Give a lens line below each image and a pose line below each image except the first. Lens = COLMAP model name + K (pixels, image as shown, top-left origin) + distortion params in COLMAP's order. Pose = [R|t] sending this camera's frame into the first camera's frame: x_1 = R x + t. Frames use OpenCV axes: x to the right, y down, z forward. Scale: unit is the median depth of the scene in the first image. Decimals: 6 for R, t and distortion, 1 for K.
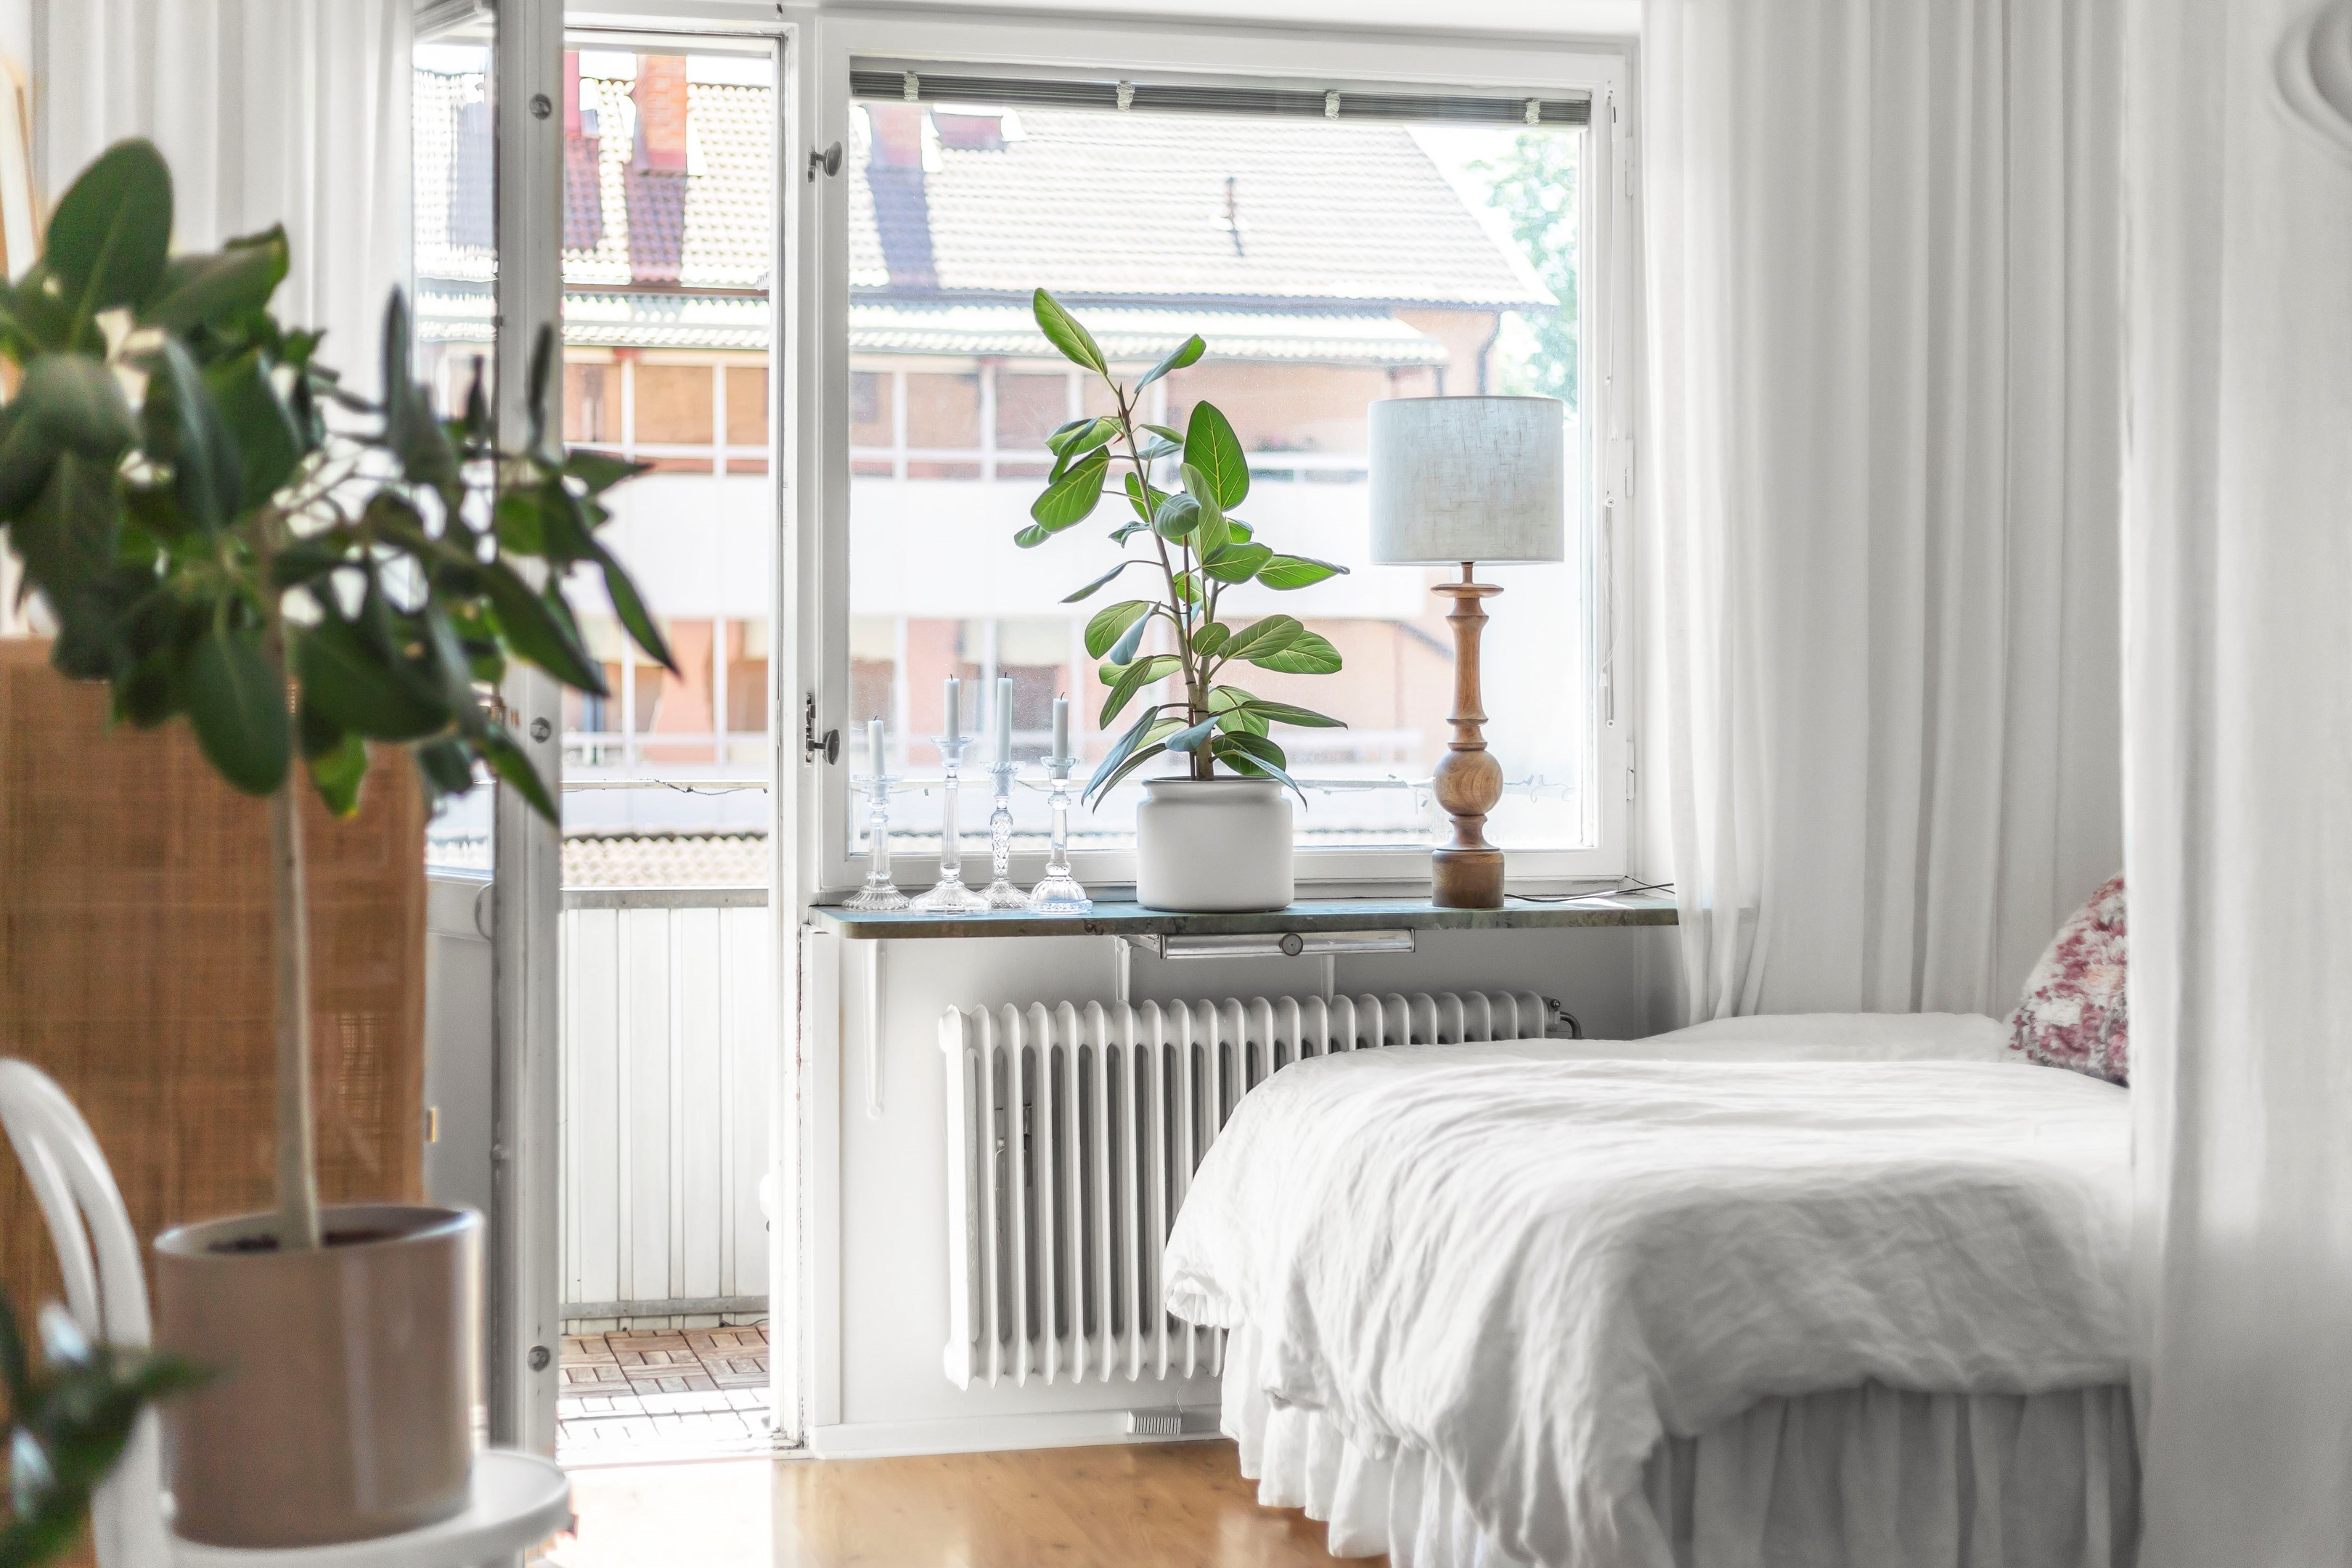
lens RADIAL K [[3441.2, 0, 1135.3], [0, 3441.2, 671.7], [0, 0, 1]] dist [0.006576, -0.009630]
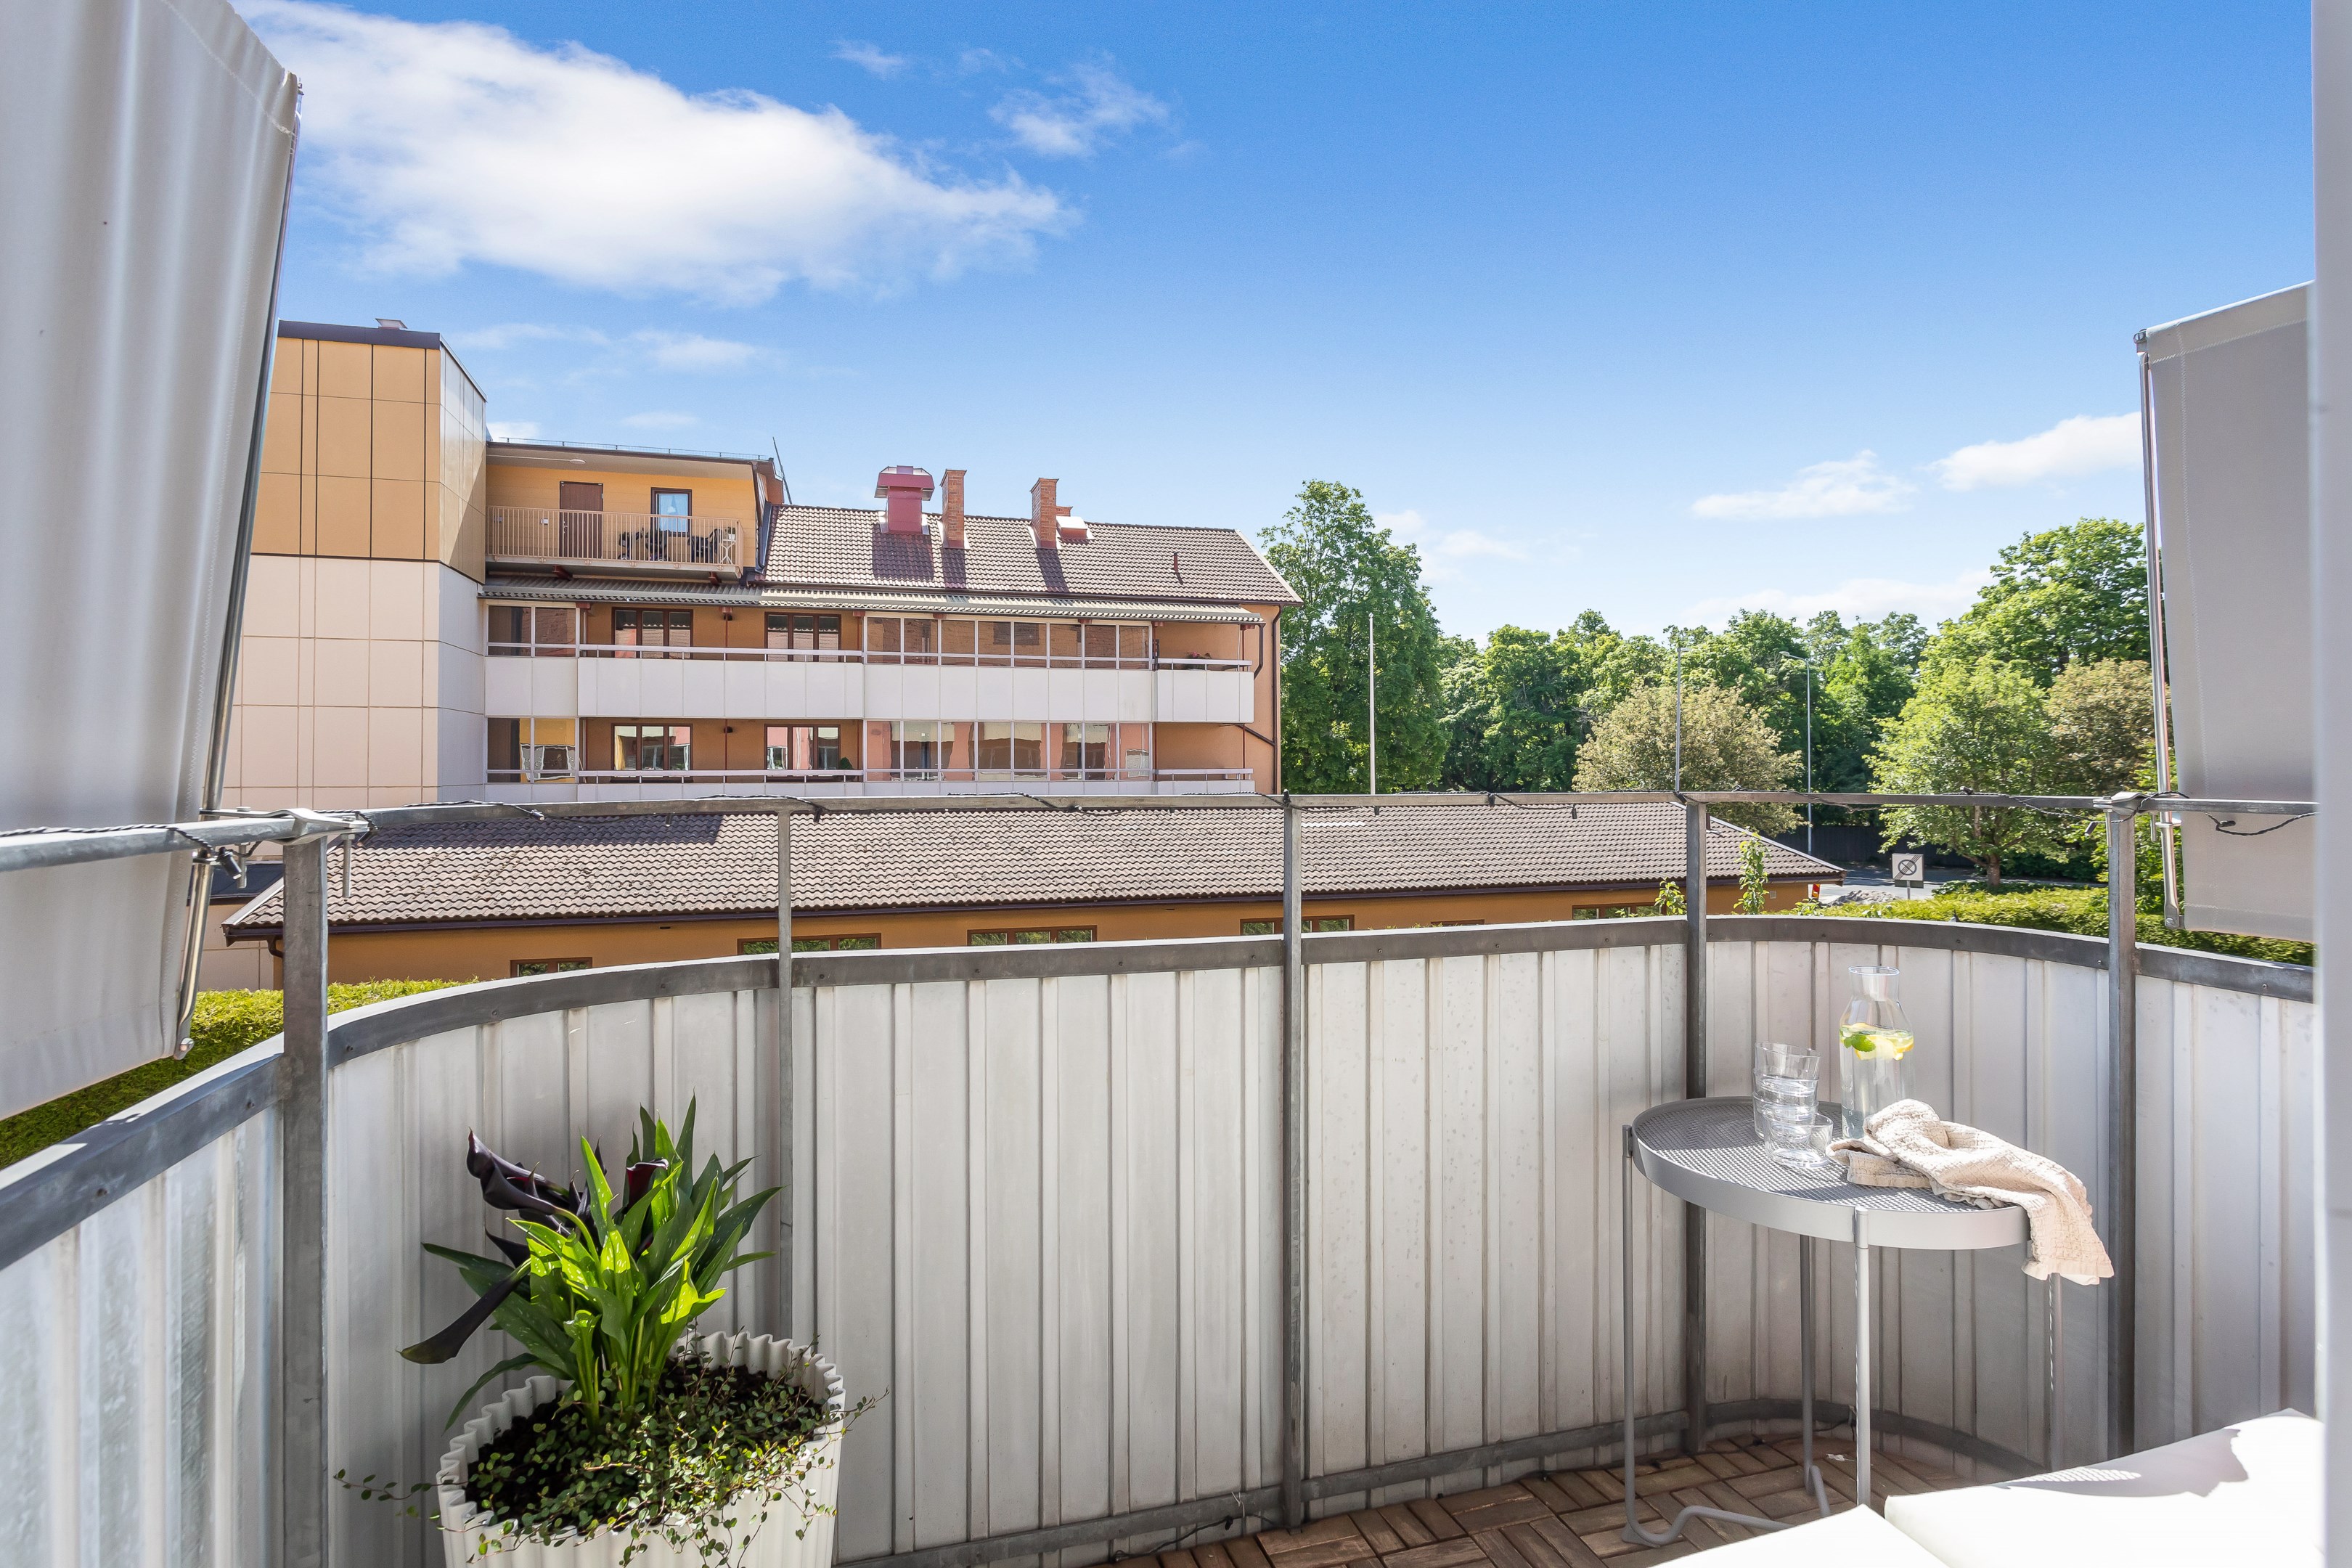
lens RADIAL K [[1166.6, 0, 1168.9], [0, 1166.6, 769.0], [0, 0, 1]] dist [-0.001398, 0.000466]
pose [[0.998739, 0.005121, 0.049943, -0.160470], [-0.005959, 0.999844, 0.016640, 0.028967], [-0.049850, -0.016916, 0.998613, 1.005894]]
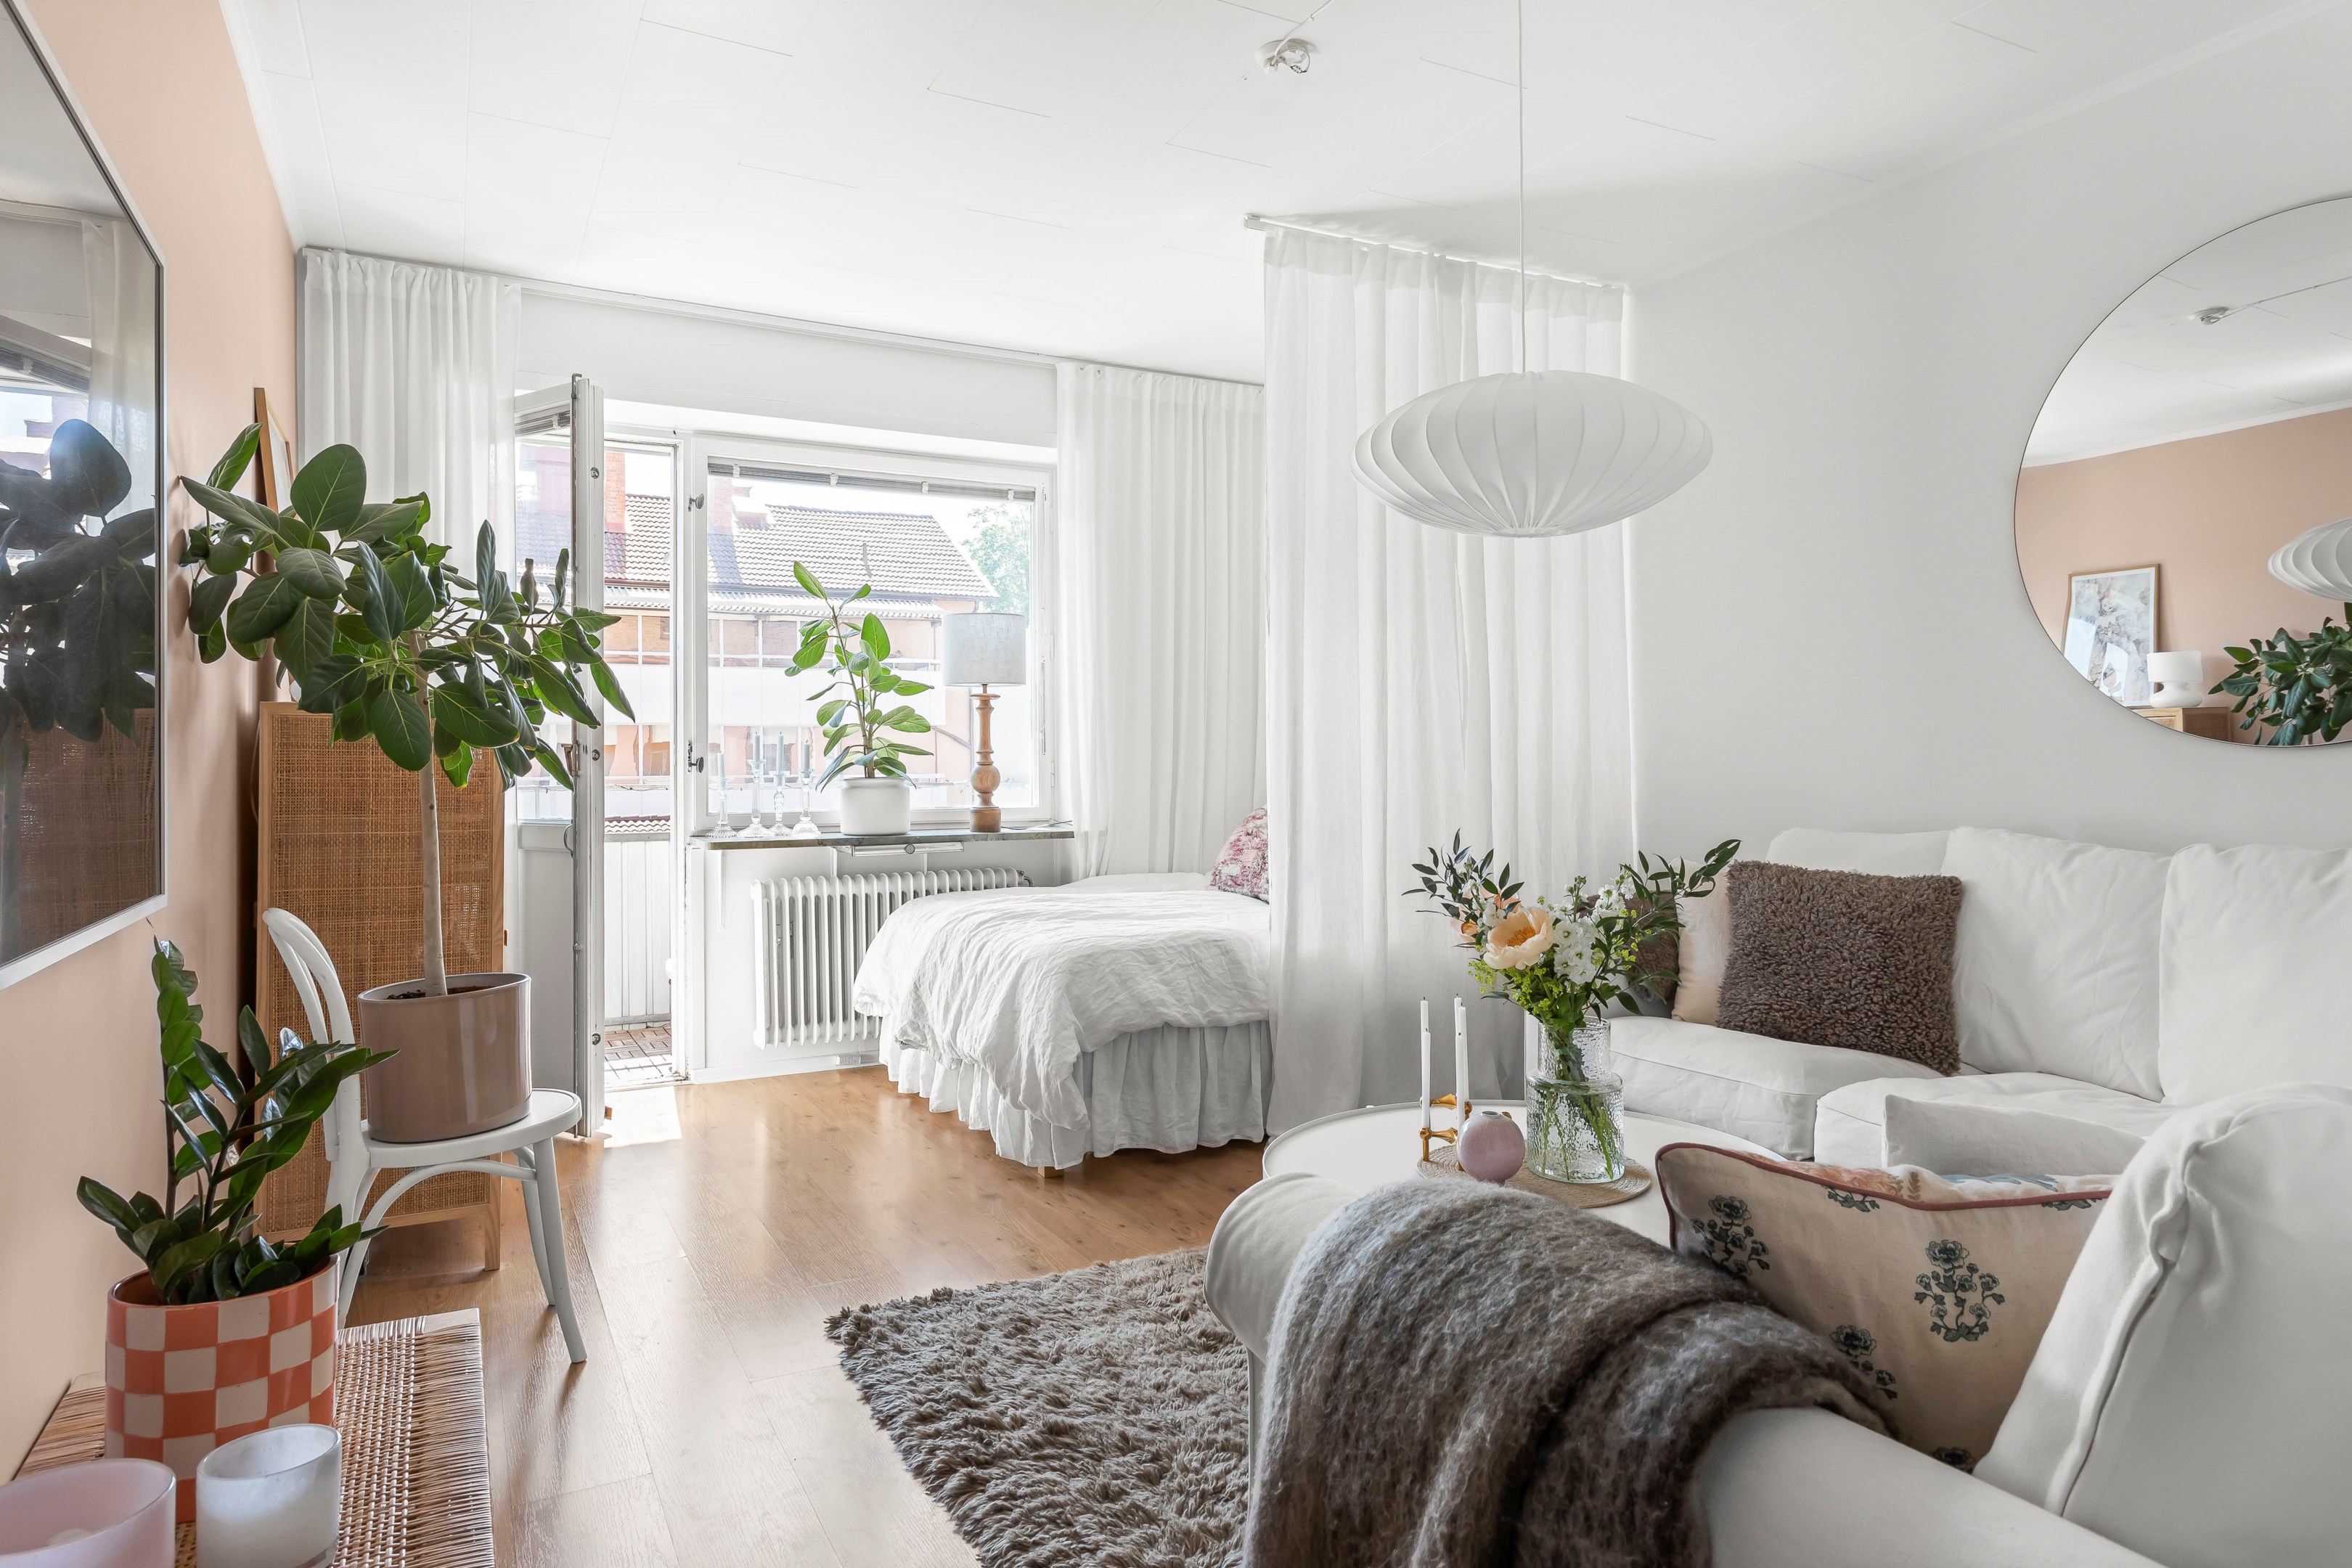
lens RADIAL K [[1390.0, 0, 1165.0], [0, 1390.0, 752.7], [0, 0, 1]] dist [0.001391, 0.002364]
pose [[0.971022, -0.003093, 0.238970, -0.011140], [0.002568, 0.999994, 0.002508, 0.012756], [-0.238977, -0.001822, 0.971024, 0.053937]]
